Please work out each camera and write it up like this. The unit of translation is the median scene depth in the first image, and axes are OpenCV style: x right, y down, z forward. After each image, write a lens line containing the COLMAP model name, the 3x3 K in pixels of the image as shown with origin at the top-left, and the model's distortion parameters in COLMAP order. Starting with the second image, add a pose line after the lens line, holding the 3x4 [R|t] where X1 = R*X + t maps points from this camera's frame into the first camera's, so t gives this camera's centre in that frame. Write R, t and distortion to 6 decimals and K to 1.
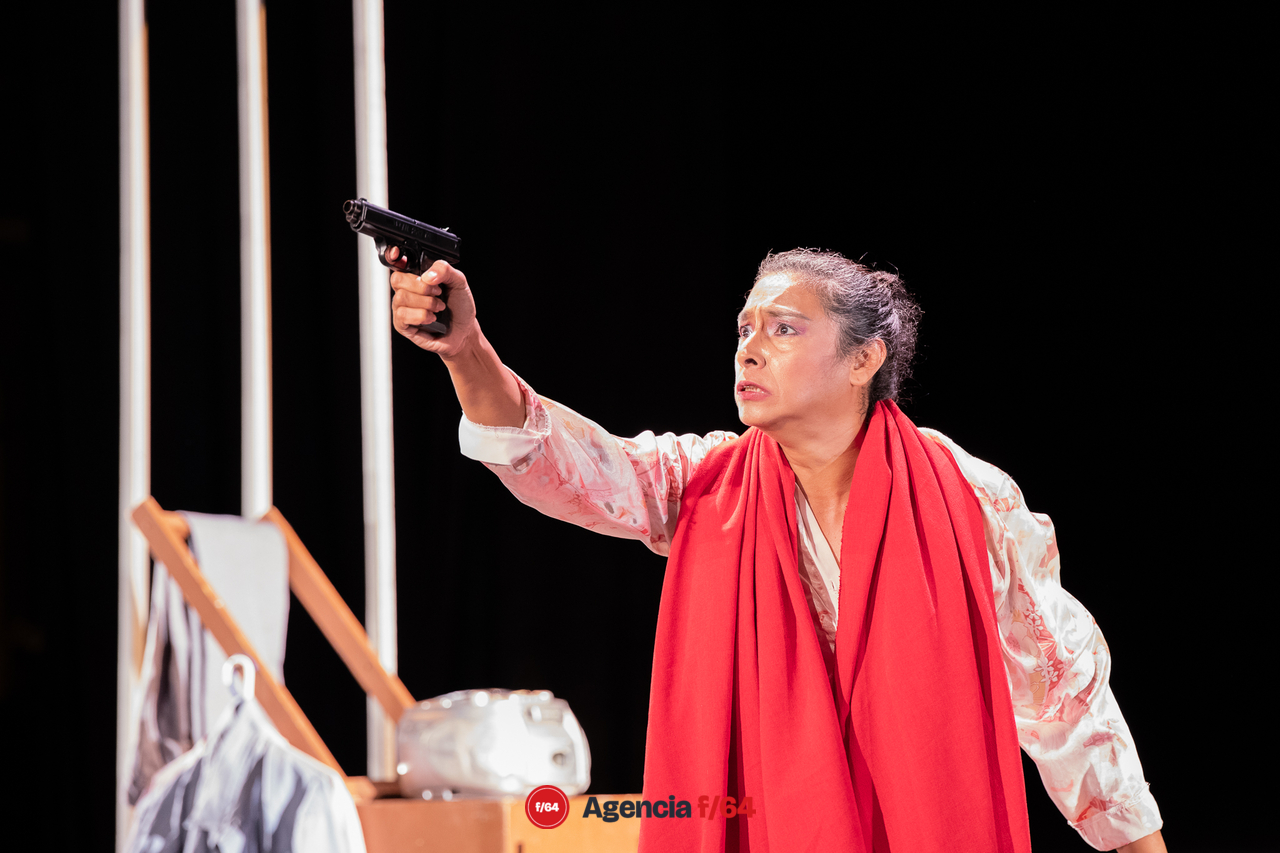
lens RADIAL K [[6434.3, 0, 640.6], [0, 6434.3, 425.4], [0, 0, 1]] dist [1.617105, 0.000000]
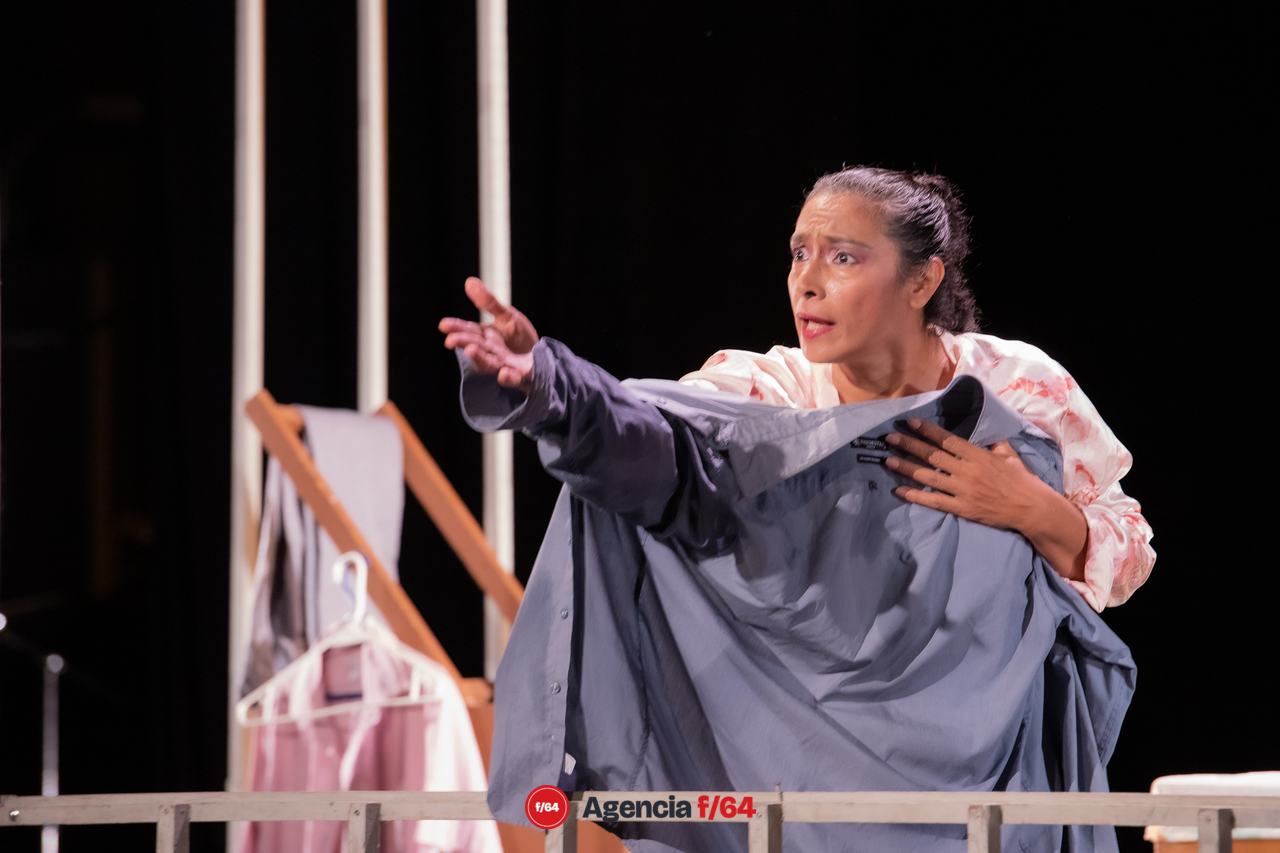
lens RADIAL K [[7315.3, 0, 637.5], [0, 7315.3, 423.1], [0, 0, 1]] dist [1.855249, 0.000000]
pose [[0.999659, 0.008698, -0.024630, 0.008109], [-0.008306, 0.999838, 0.015967, -0.002128], [0.024765, -0.015757, 0.999569, -0.106304]]
